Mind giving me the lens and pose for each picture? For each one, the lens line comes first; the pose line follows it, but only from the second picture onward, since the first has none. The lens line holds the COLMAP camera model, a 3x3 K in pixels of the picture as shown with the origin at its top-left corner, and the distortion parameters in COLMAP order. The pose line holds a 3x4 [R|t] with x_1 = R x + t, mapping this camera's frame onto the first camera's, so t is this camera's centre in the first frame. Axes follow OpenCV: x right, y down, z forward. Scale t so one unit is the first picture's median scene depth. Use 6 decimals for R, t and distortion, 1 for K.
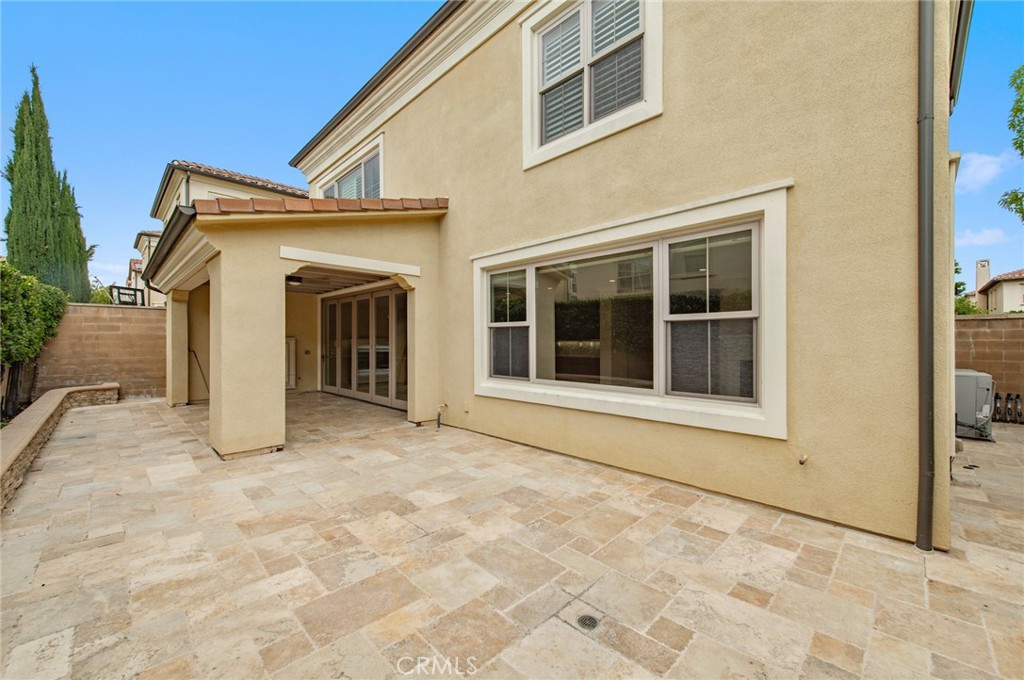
lens RADIAL K [[401.5, 0, 501.8], [0, 401.5, 343.1], [0, 0, 1]] dist [0.015532, -0.003647]
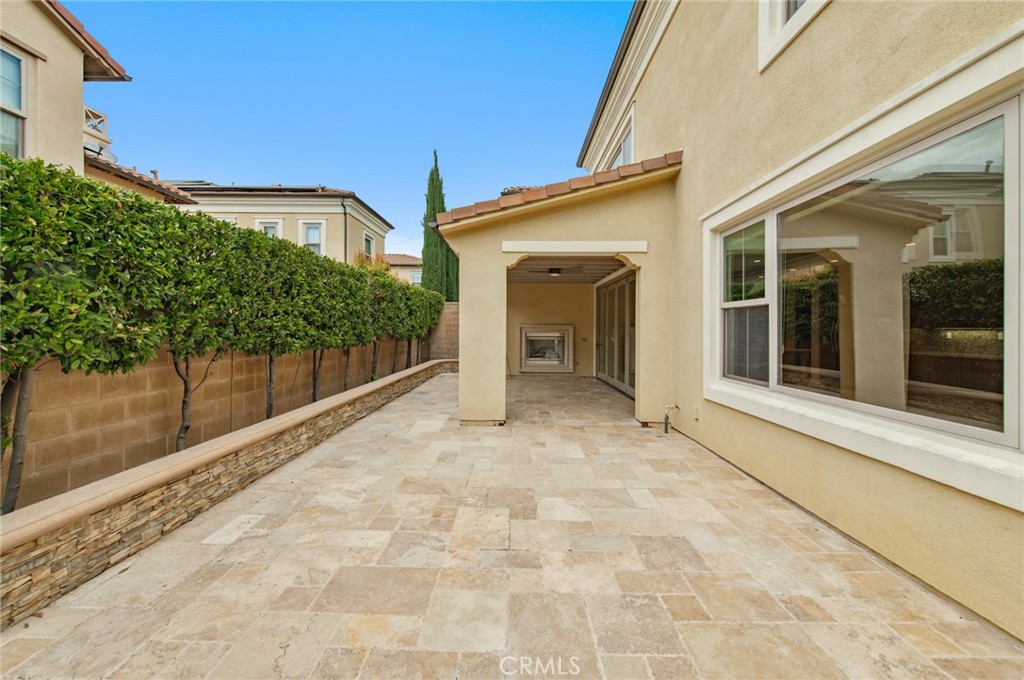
lens RADIAL K [[401.5, 0, 510.4], [0, 401.5, 332.0], [0, 0, 1]] dist [0.015532, -0.003647]
pose [[0.703536, 0.008612, -0.710608, 0.292311], [-0.009669, 0.999950, 0.002546, 0.006632], [0.710594, 0.005080, 0.703584, 0.274200]]
